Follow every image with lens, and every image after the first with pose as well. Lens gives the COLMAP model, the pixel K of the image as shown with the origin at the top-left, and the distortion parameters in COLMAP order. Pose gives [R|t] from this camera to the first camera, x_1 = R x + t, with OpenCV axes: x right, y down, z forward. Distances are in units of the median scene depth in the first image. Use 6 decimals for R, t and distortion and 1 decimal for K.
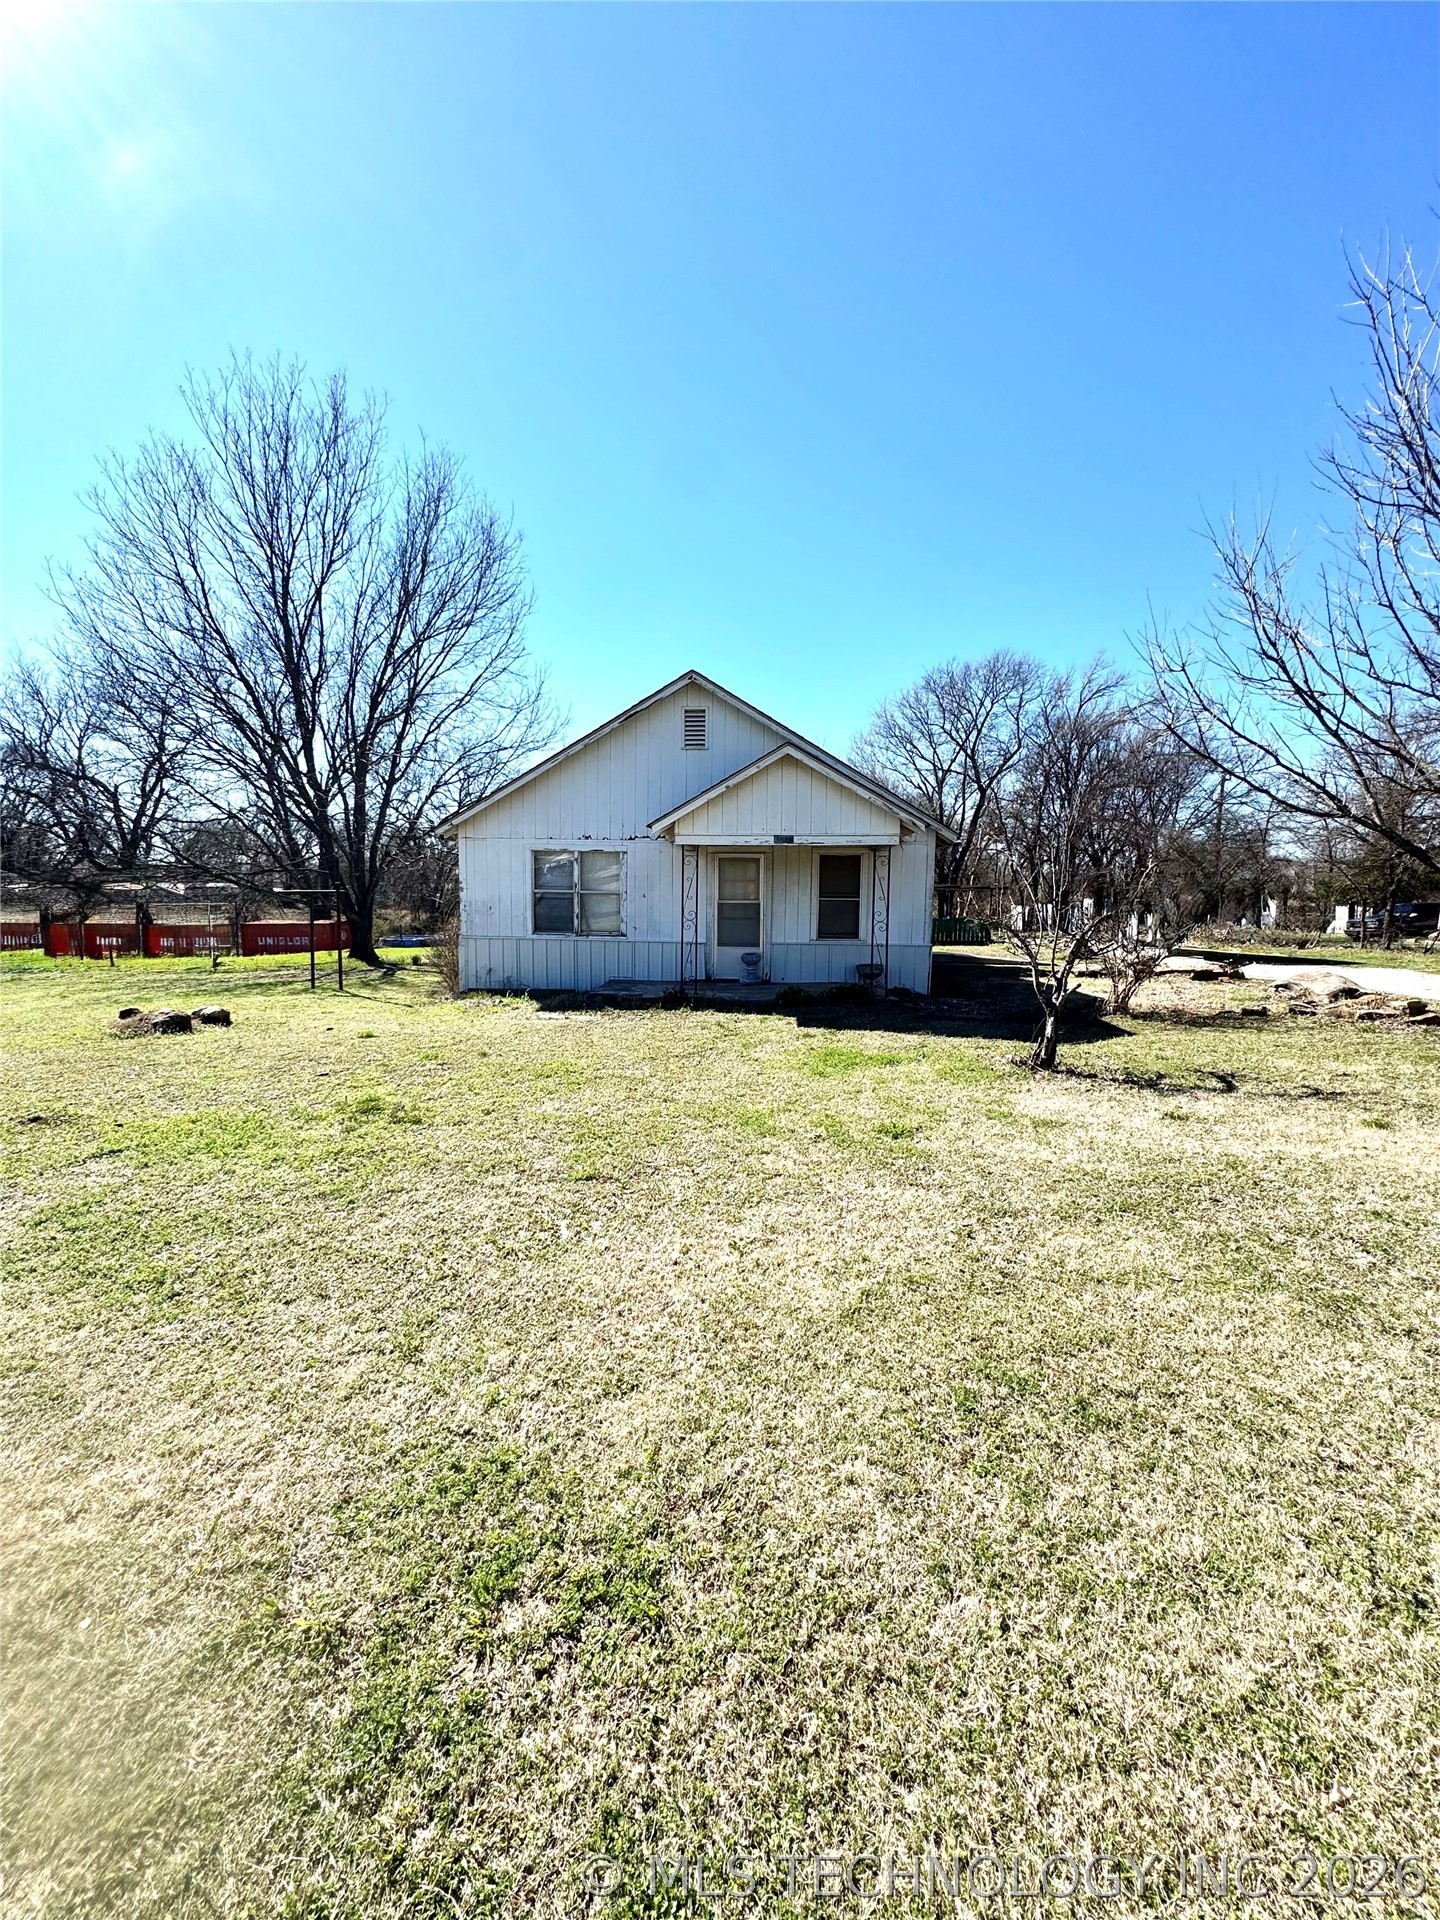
lens RADIAL K [[768.3, 0, 720.7], [0, 768.3, 956.3], [0, 0, 1]] dist [-0.002134, 0.000253]
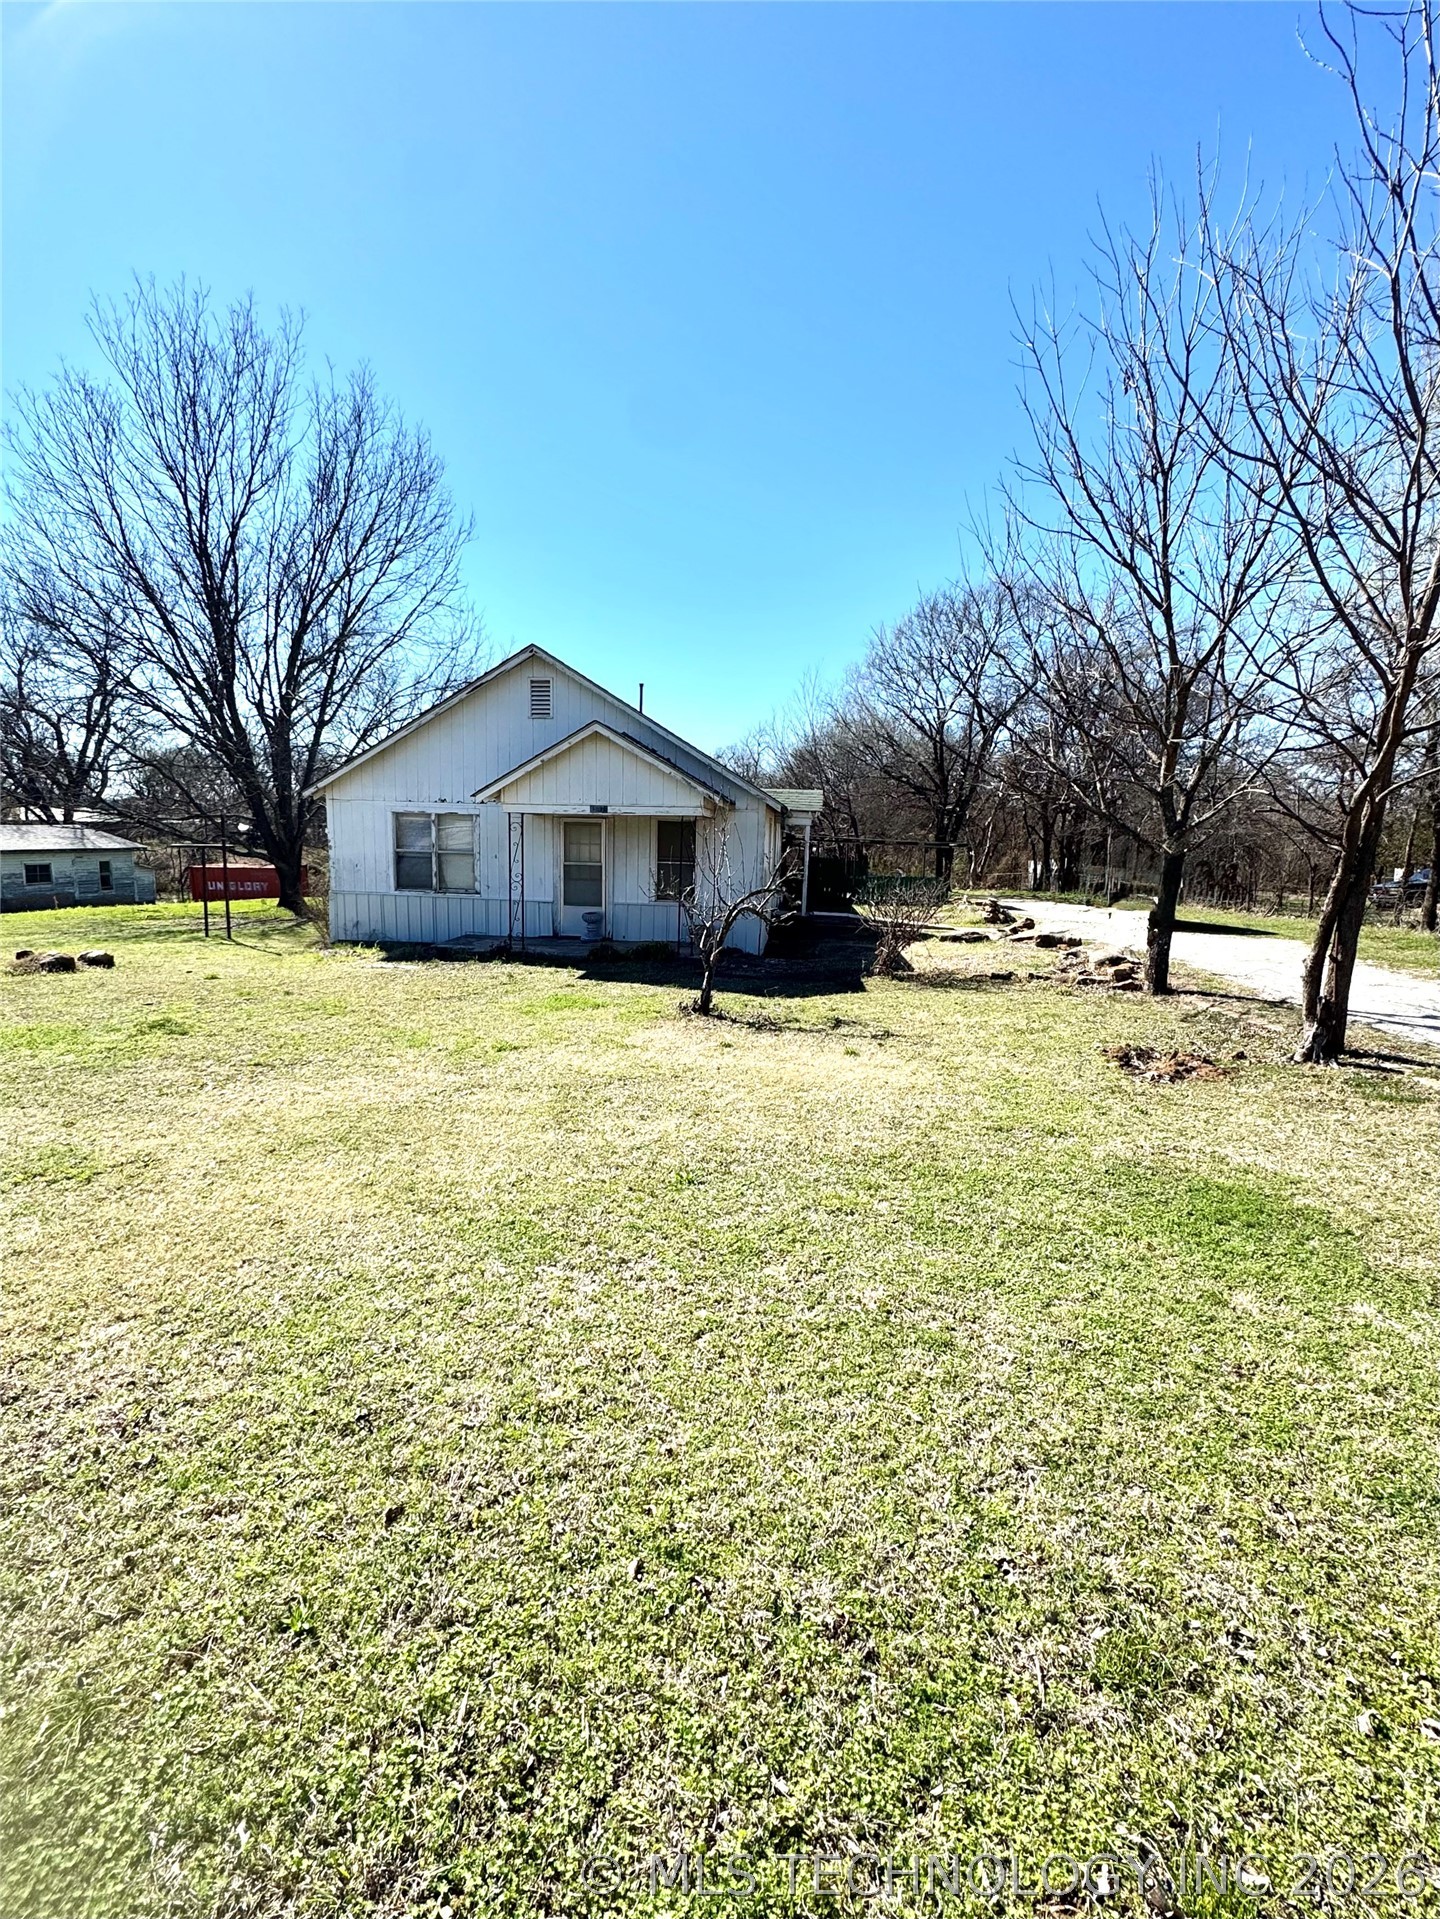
lens RADIAL K [[861.0, 0, 672.4], [0, 861.0, 966.1], [0, 0, 1]] dist [0.002272, 0.000119]
pose [[0.998119, 0.022532, -0.057016, 0.226098], [-0.018777, 0.997672, 0.065564, -0.010095], [0.058360, -0.064370, 0.996218, -0.195625]]
